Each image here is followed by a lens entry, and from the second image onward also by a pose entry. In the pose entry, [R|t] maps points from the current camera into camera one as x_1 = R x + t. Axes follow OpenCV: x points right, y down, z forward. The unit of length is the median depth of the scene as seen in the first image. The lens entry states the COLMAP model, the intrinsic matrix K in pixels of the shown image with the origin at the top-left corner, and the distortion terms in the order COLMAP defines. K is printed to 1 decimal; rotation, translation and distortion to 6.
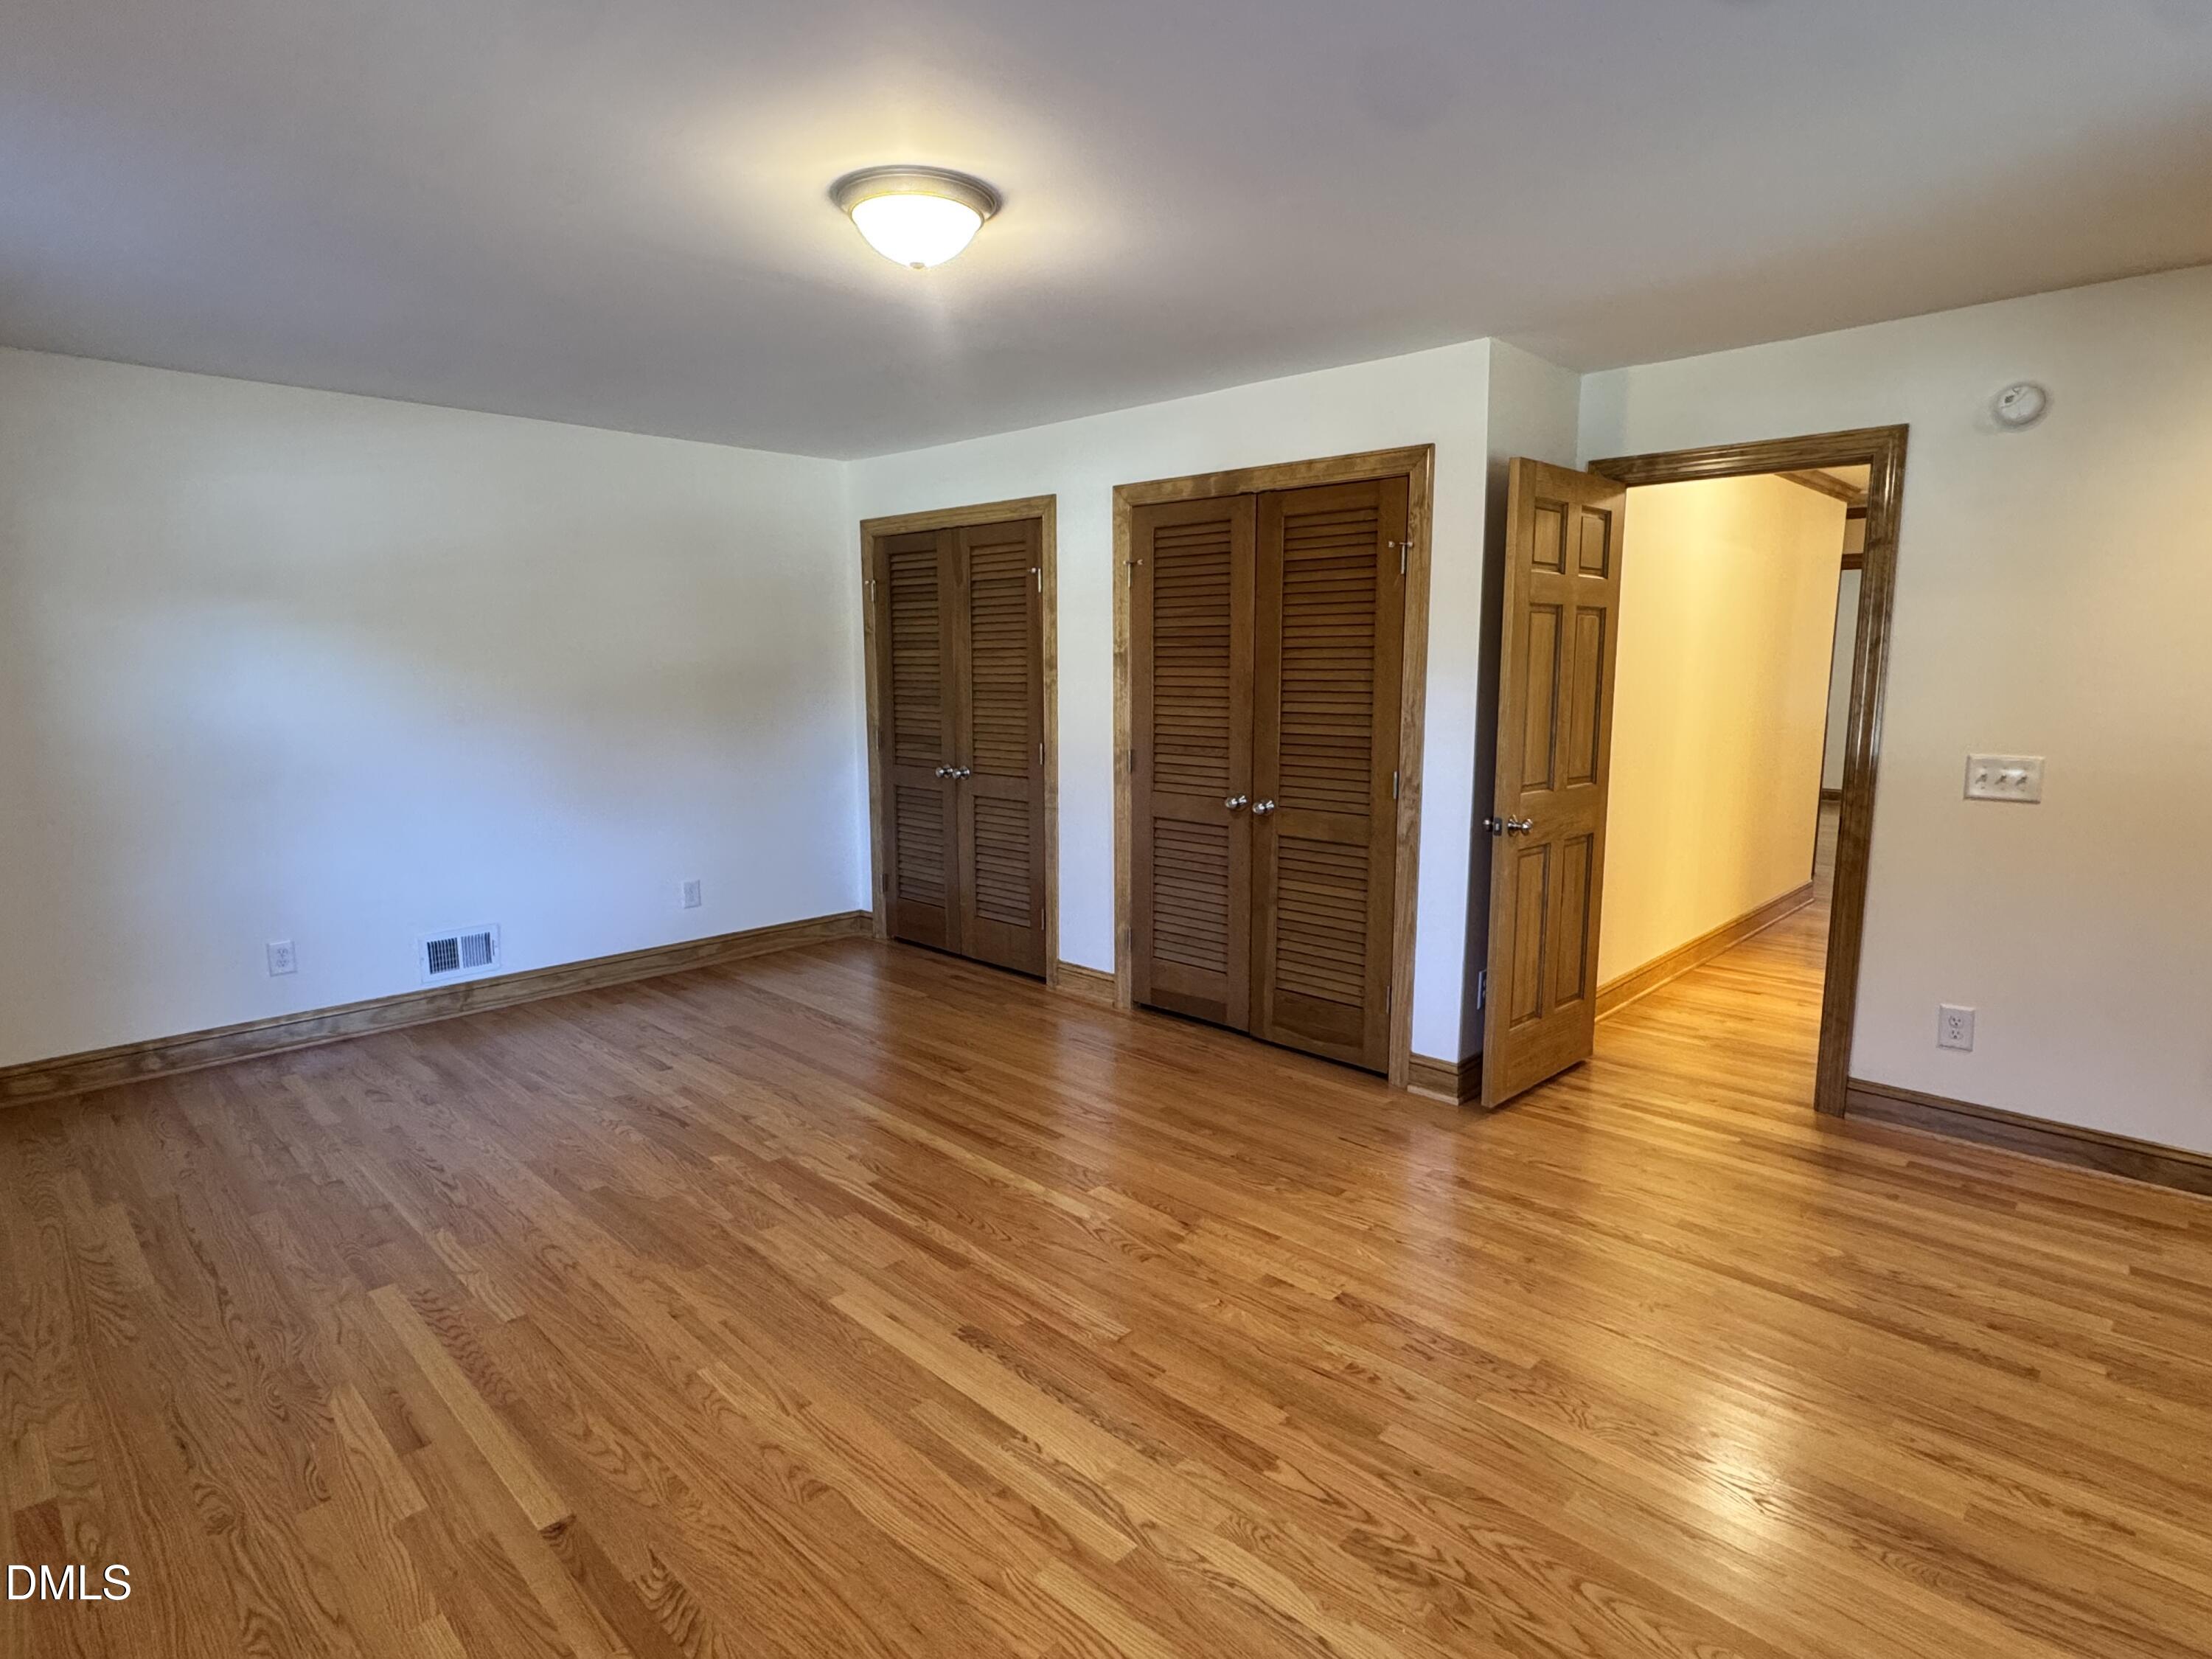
lens RADIAL K [[1172.9, 0, 1099.5], [0, 1172.9, 826.7], [0, 0, 1]] dist [0.000236, 0.000042]
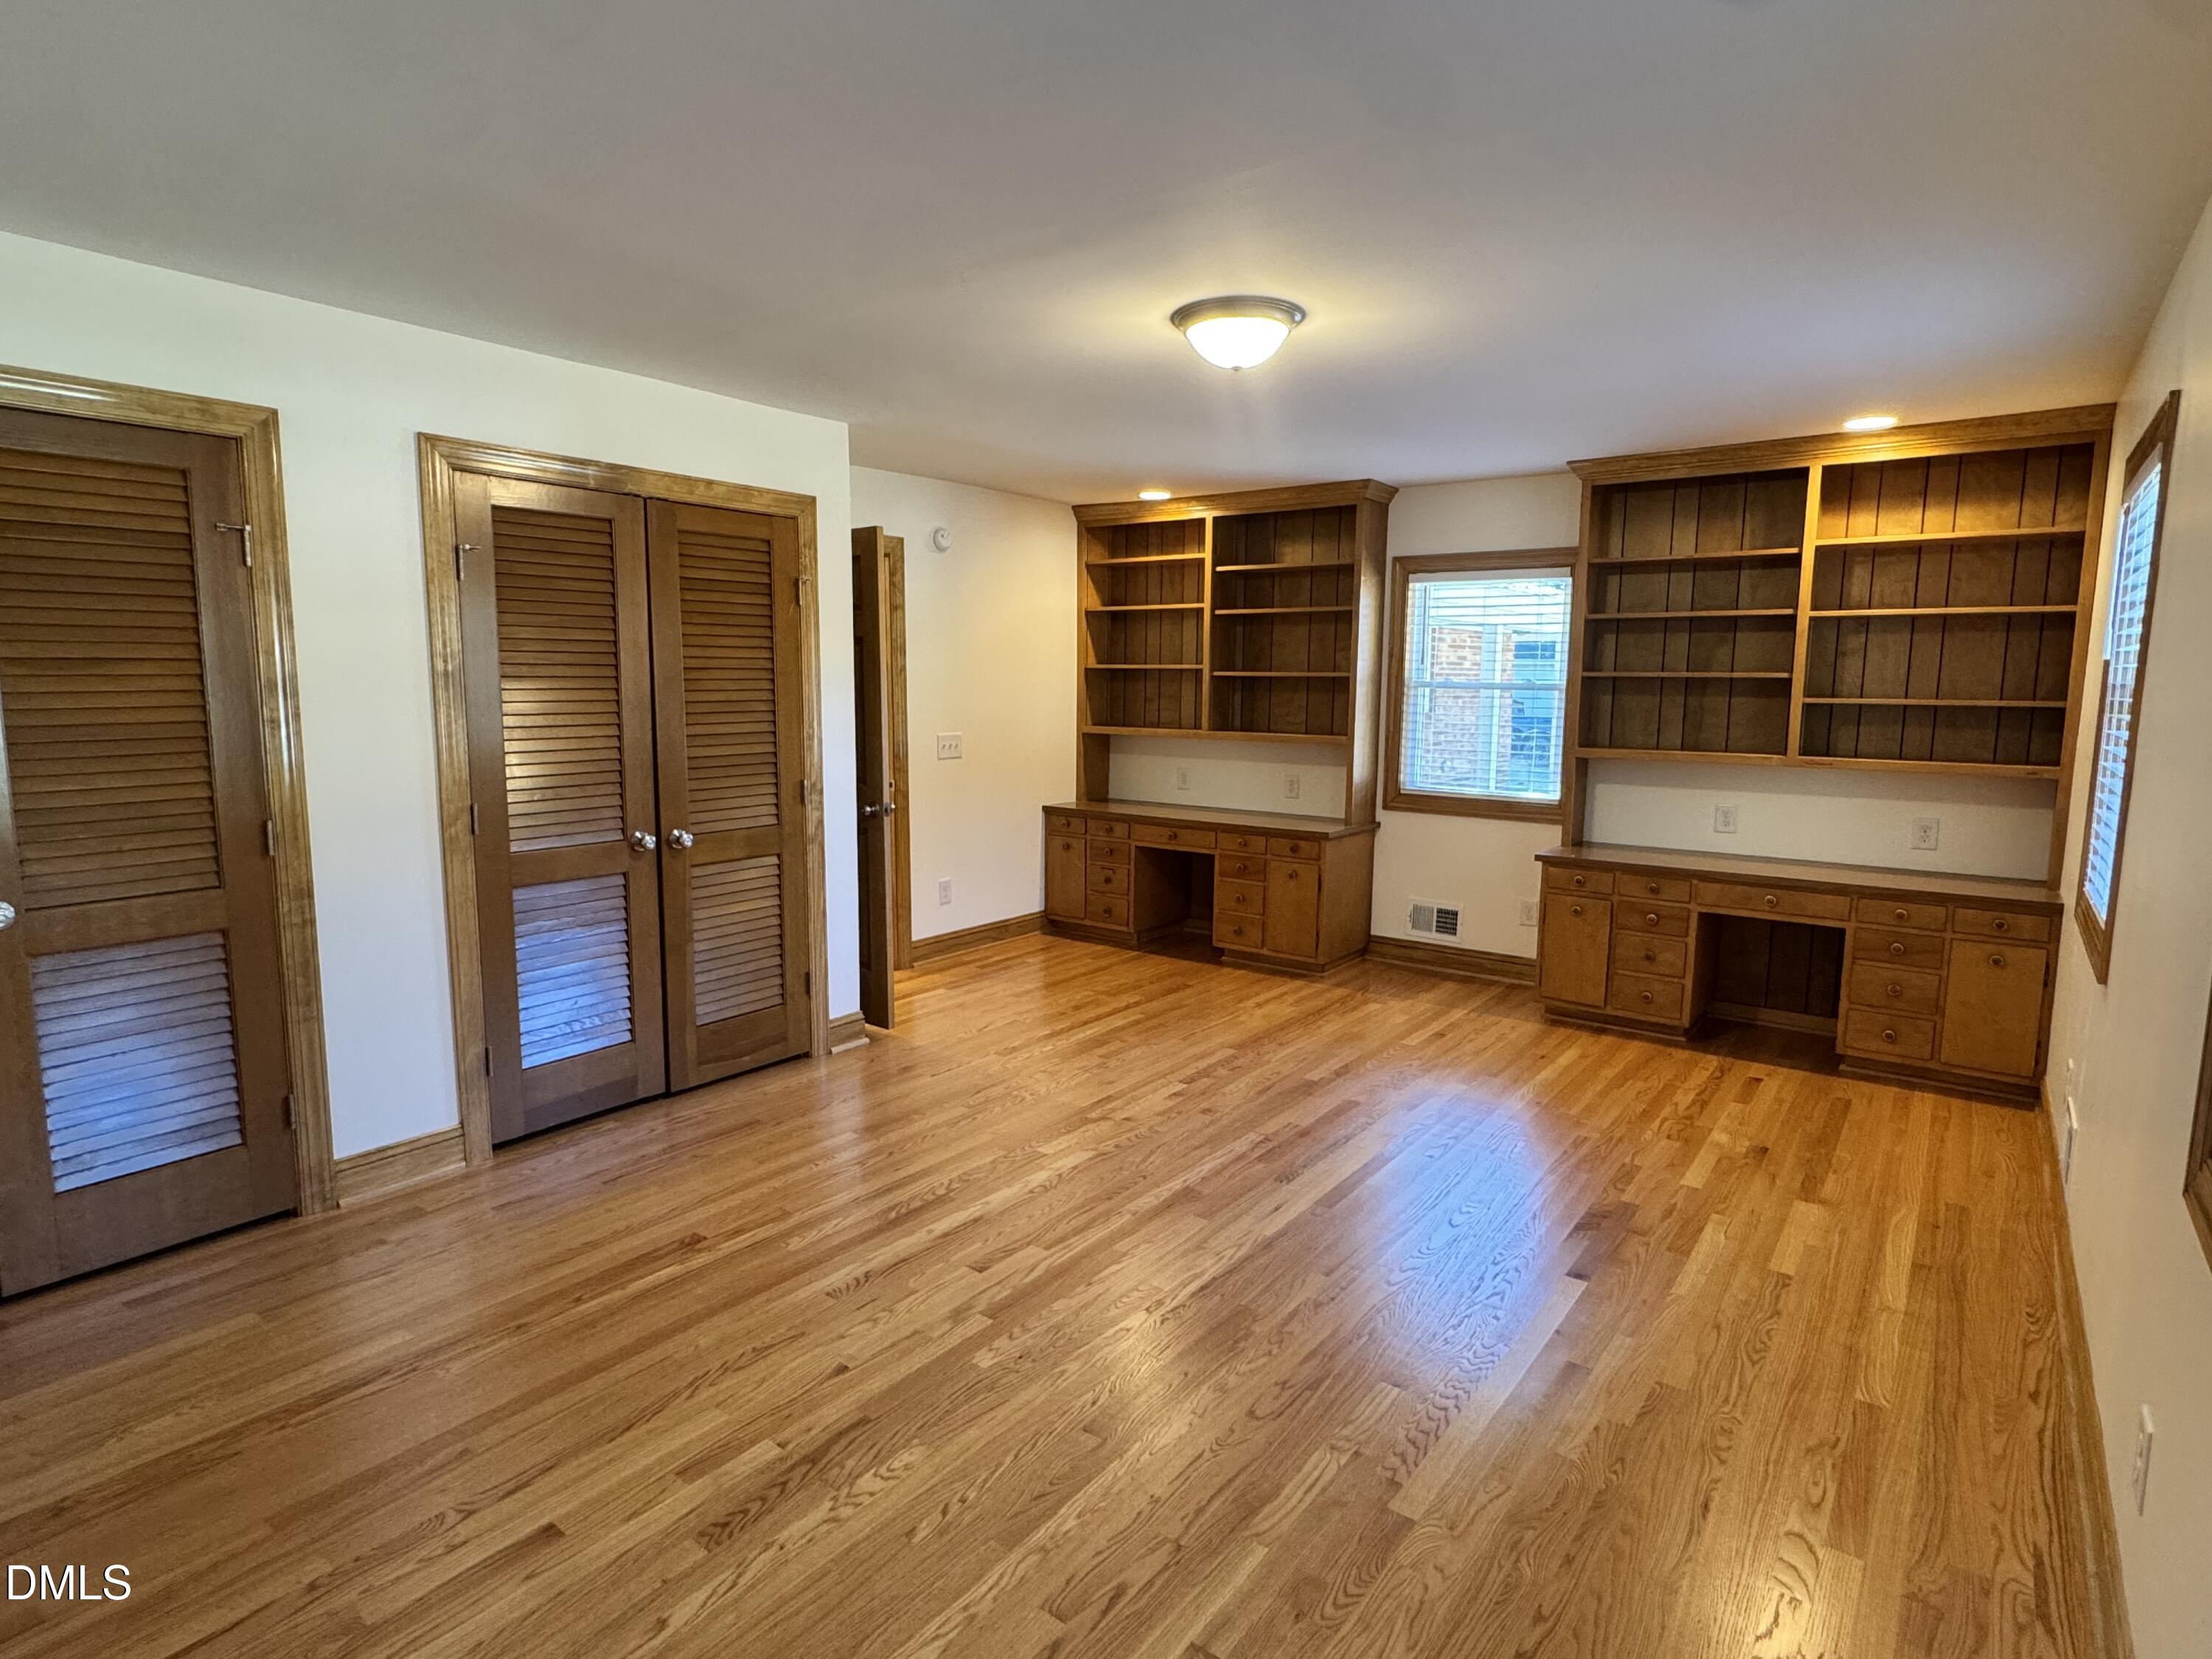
lens RADIAL K [[1172.9, 0, 1099.5], [0, 1172.9, 826.7], [0, 0, 1]] dist [0.000236, 0.000042]
pose [[-0.122070, -0.124313, 0.984706, -0.887586], [0.138402, 0.980300, 0.140914, -0.120768], [-0.982824, 0.153487, -0.102460, 0.834843]]
